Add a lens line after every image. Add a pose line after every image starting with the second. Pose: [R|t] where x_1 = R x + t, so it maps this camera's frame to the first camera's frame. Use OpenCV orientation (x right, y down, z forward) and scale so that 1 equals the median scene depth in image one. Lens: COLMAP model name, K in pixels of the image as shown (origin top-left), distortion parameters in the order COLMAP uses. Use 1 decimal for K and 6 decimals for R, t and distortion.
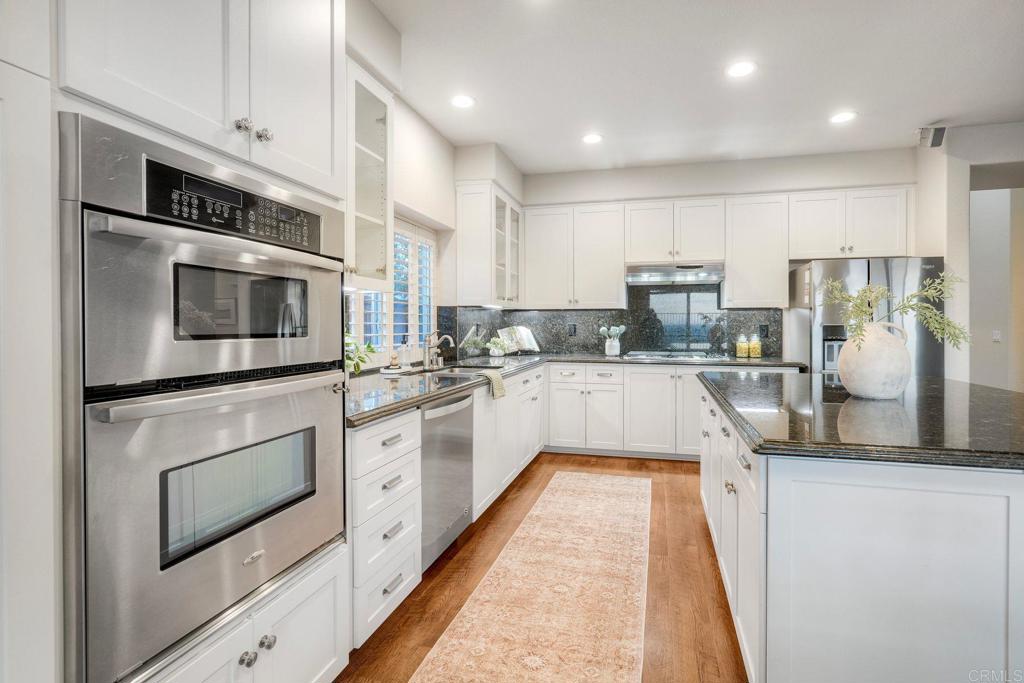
lens RADIAL K [[469.5, 0, 531.6], [0, 469.5, 325.0], [0, 0, 1]] dist [-0.000291, 0.000003]
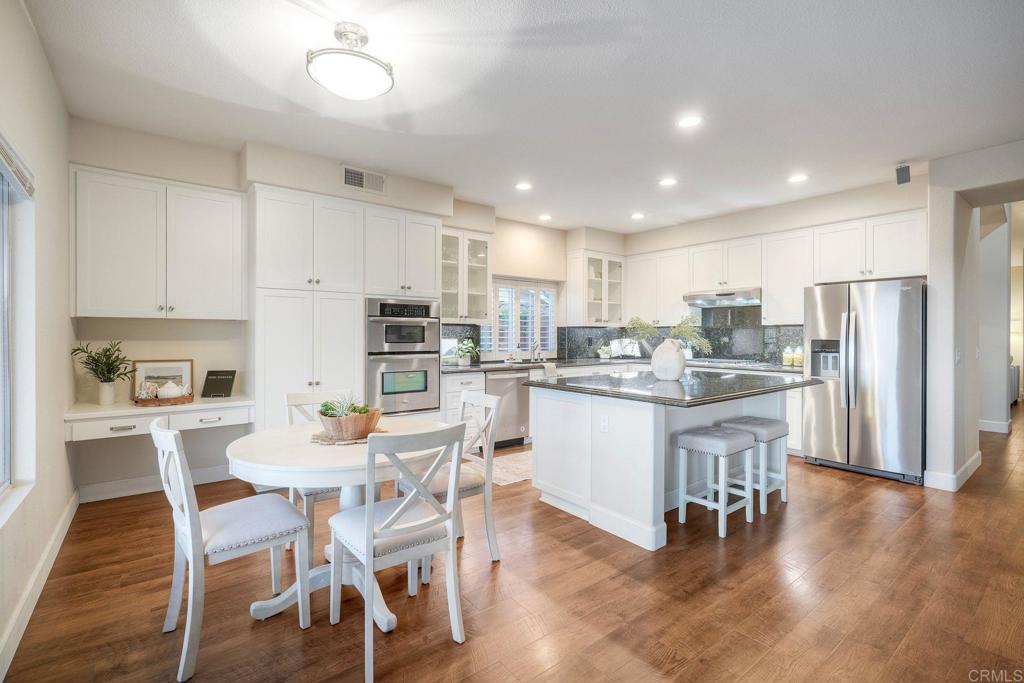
lens RADIAL K [[463.4, 0, 509.3], [0, 463.4, 332.7], [0, 0, 1]] dist [-0.000644, 0.000037]
pose [[0.783863, -0.003456, -0.620924, 0.696861], [-0.000013, 0.999984, -0.005581, -0.009674], [0.620934, 0.004383, 0.783851, -0.409641]]
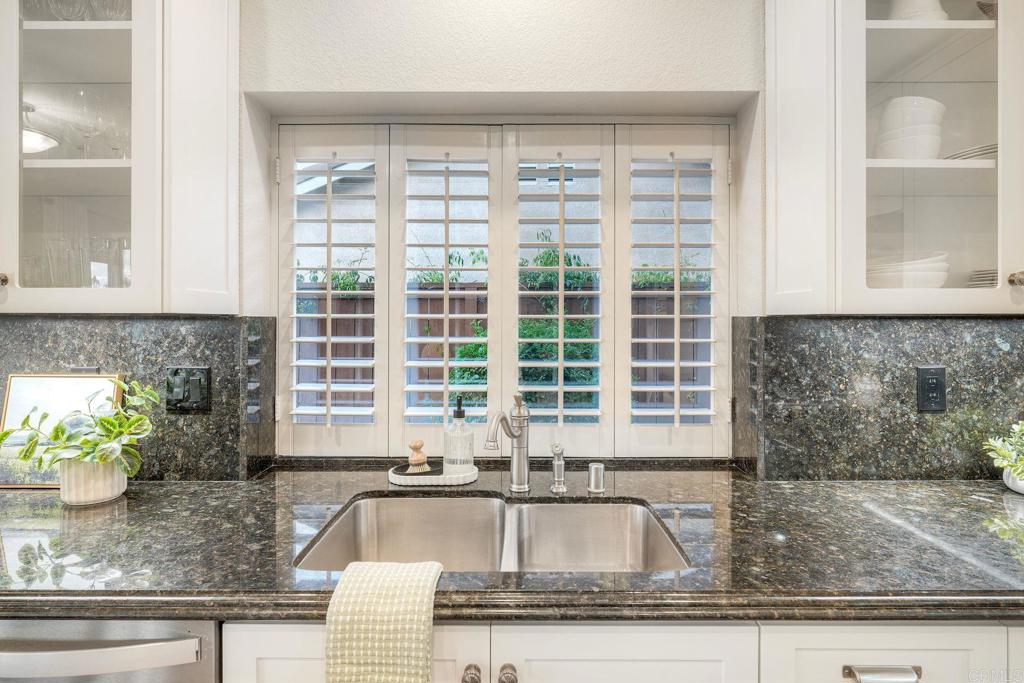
lens RADIAL K [[549.0, 0, 510.2], [0, 549.0, 320.8], [0, 0, 1]] dist [0.028250, 0.000080]
pose [[0.242230, -0.001854, -0.970217, 0.186328], [0.000397, 0.999998, -0.001812, -0.036268], [0.970219, 0.000054, 0.242230, 0.719605]]
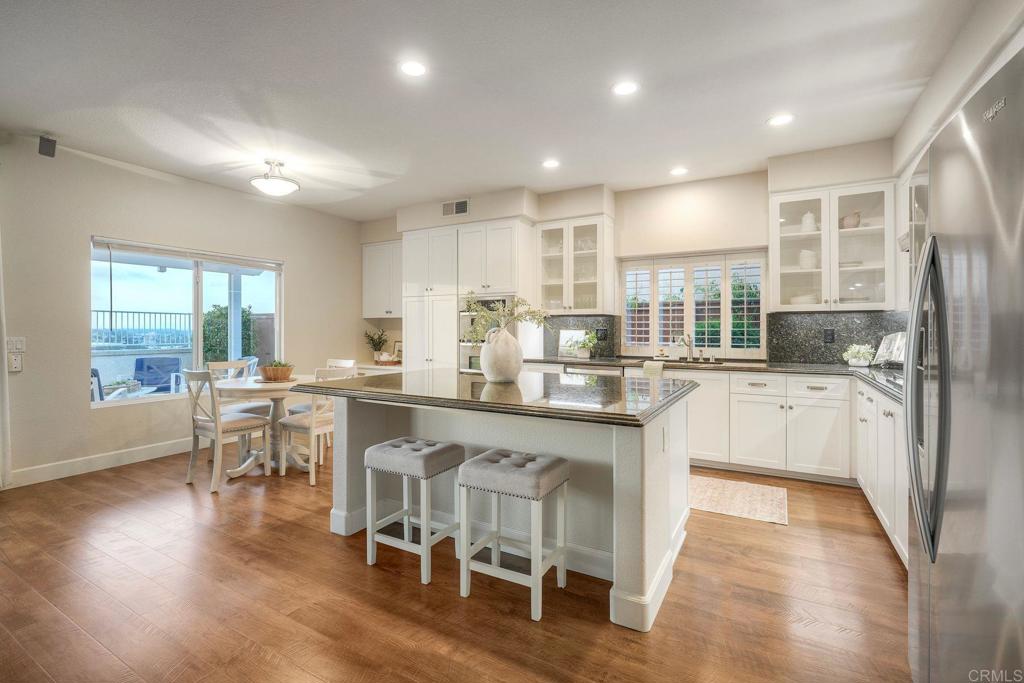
lens RADIAL K [[458.3, 0, 518.1], [0, 458.3, 329.5], [0, 0, 1]] dist [0.000111, 0.000030]
pose [[-0.272046, 0.000512, -0.962284, 1.035054], [-0.000285, 1.000000, 0.000613, -0.002655], [0.962284, 0.000441, -0.272046, 0.717143]]
